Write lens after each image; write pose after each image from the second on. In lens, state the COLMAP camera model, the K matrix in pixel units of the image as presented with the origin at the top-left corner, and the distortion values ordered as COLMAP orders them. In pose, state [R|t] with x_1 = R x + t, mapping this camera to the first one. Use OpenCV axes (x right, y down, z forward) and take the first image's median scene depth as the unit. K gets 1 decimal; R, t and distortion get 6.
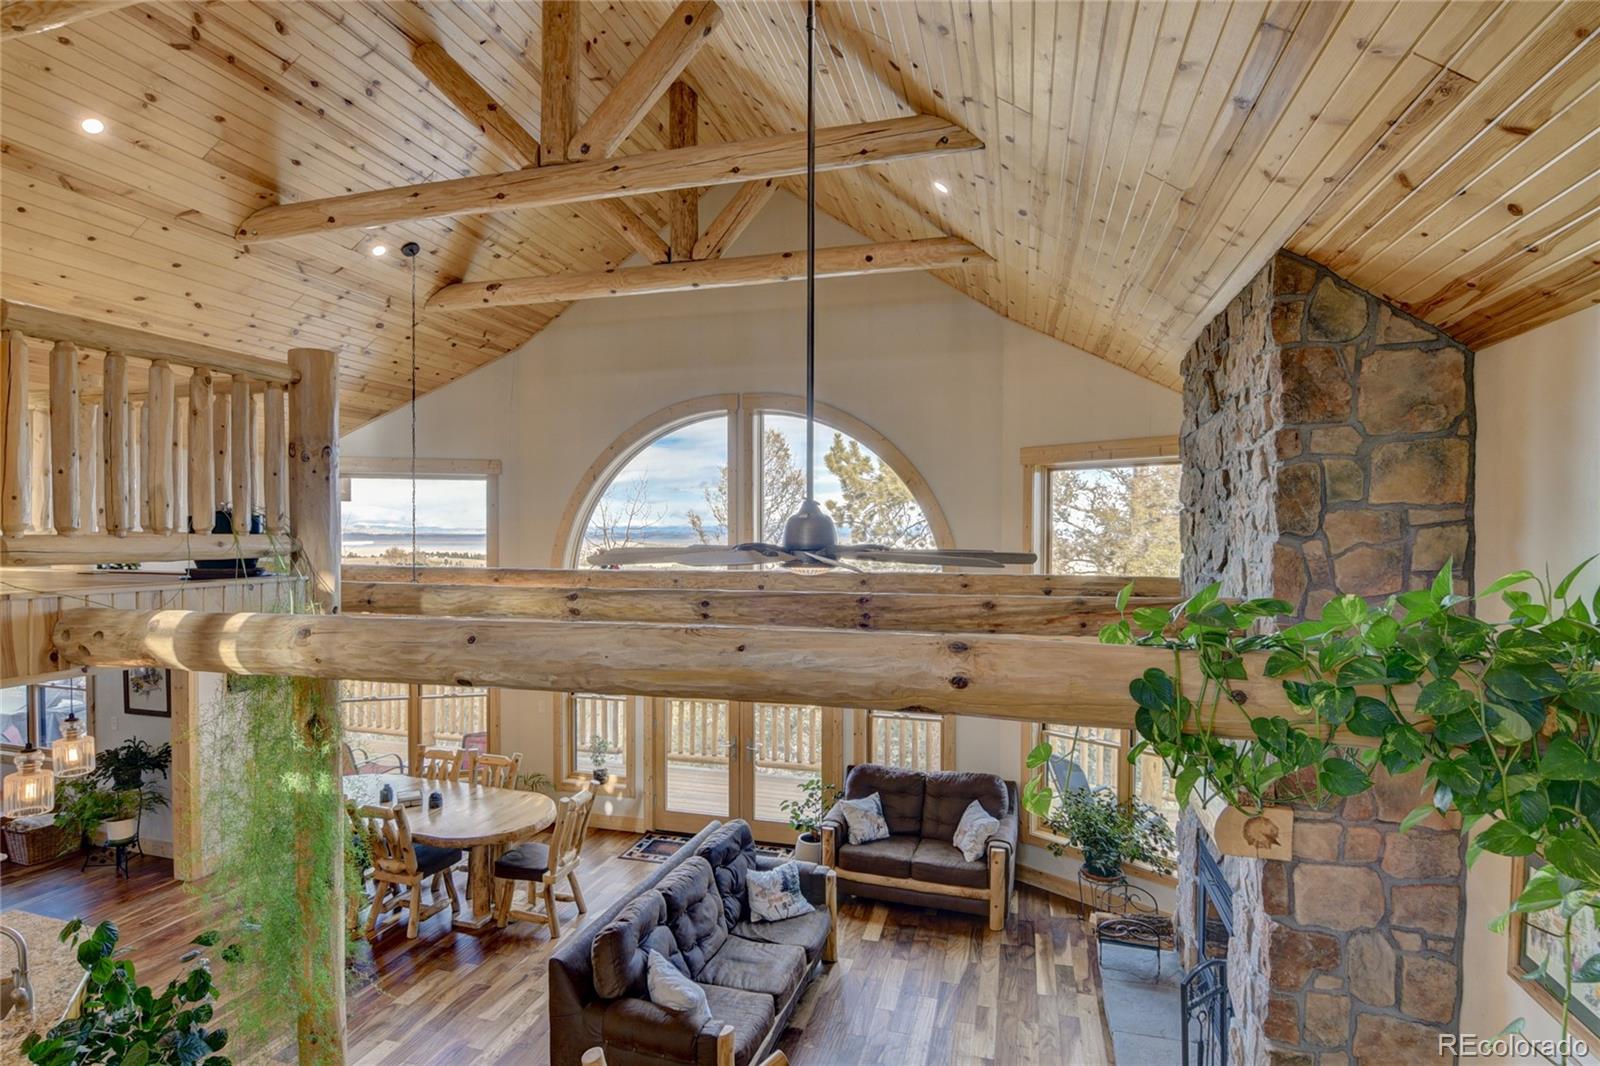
lens RADIAL K [[804.2, 0, 794.8], [0, 804.2, 543.6], [0, 0, 1]] dist [-0.023997, 0.000112]
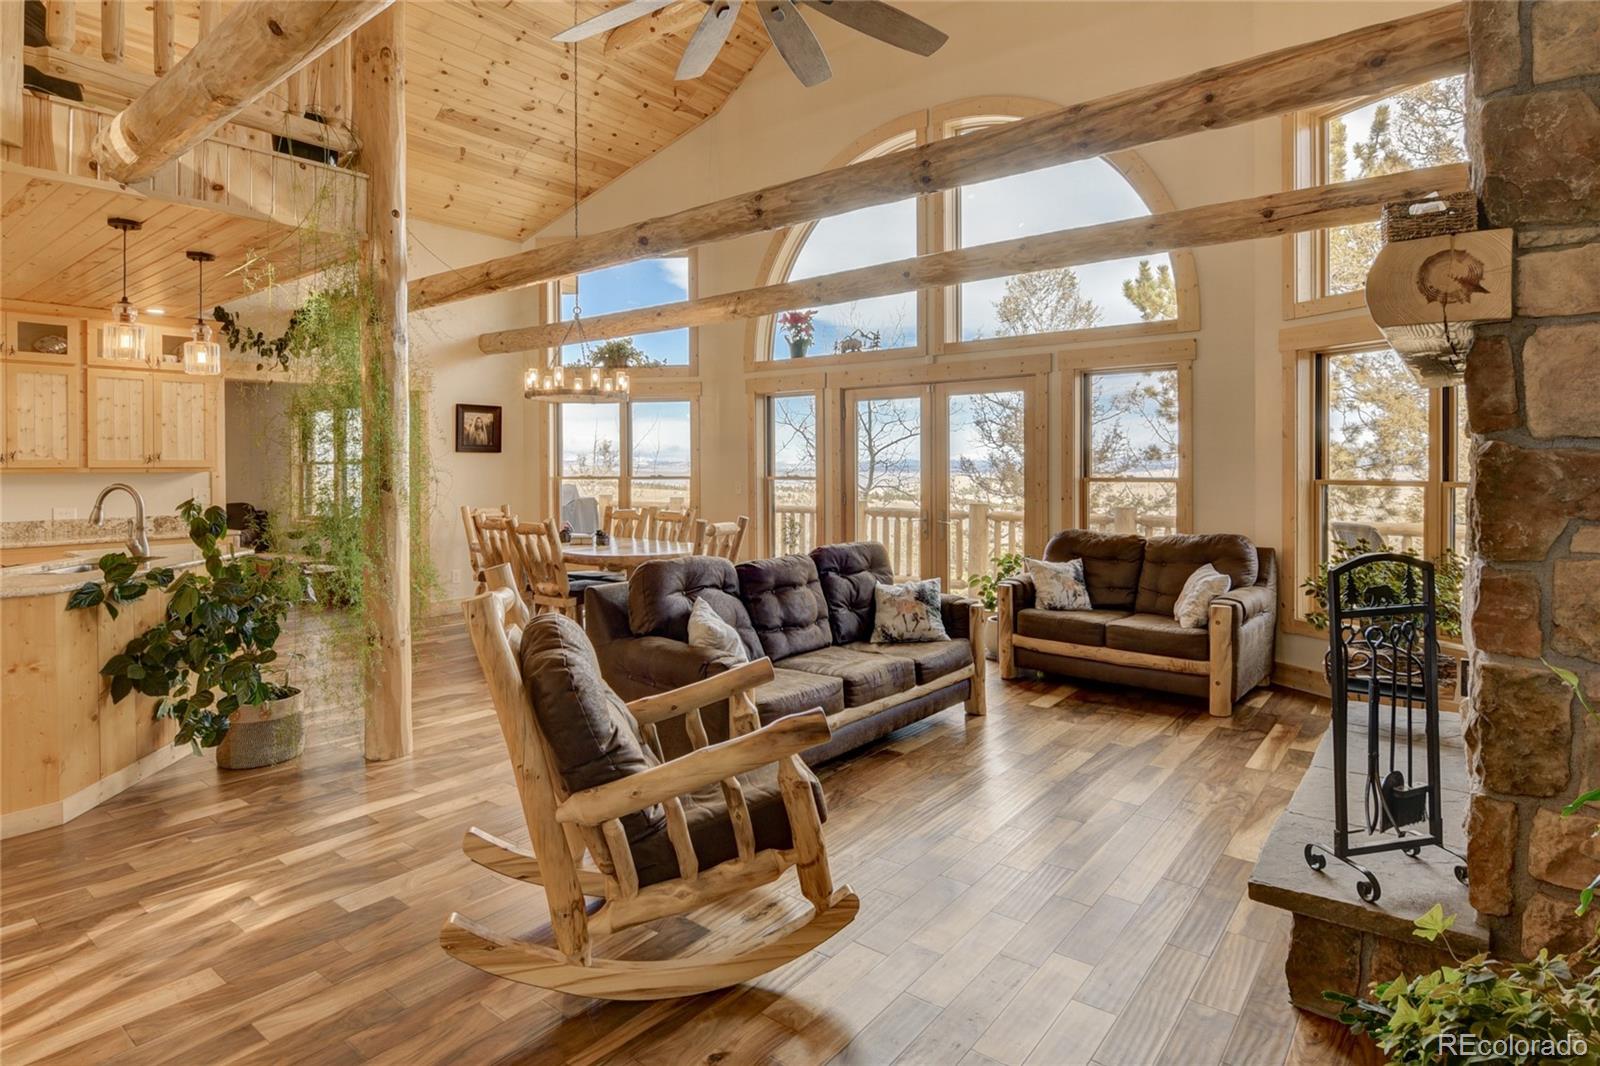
lens RADIAL K [[861.0, 0, 806.2], [0, 861.0, 463.8], [0, 0, 1]] dist [-0.017782, -0.001577]
pose [[0.929293, 0.000005, -0.369344, 0.182814], [-0.002953, 0.999968, -0.007416, 0.247281], [0.369332, 0.007982, 0.929263, 0.116321]]
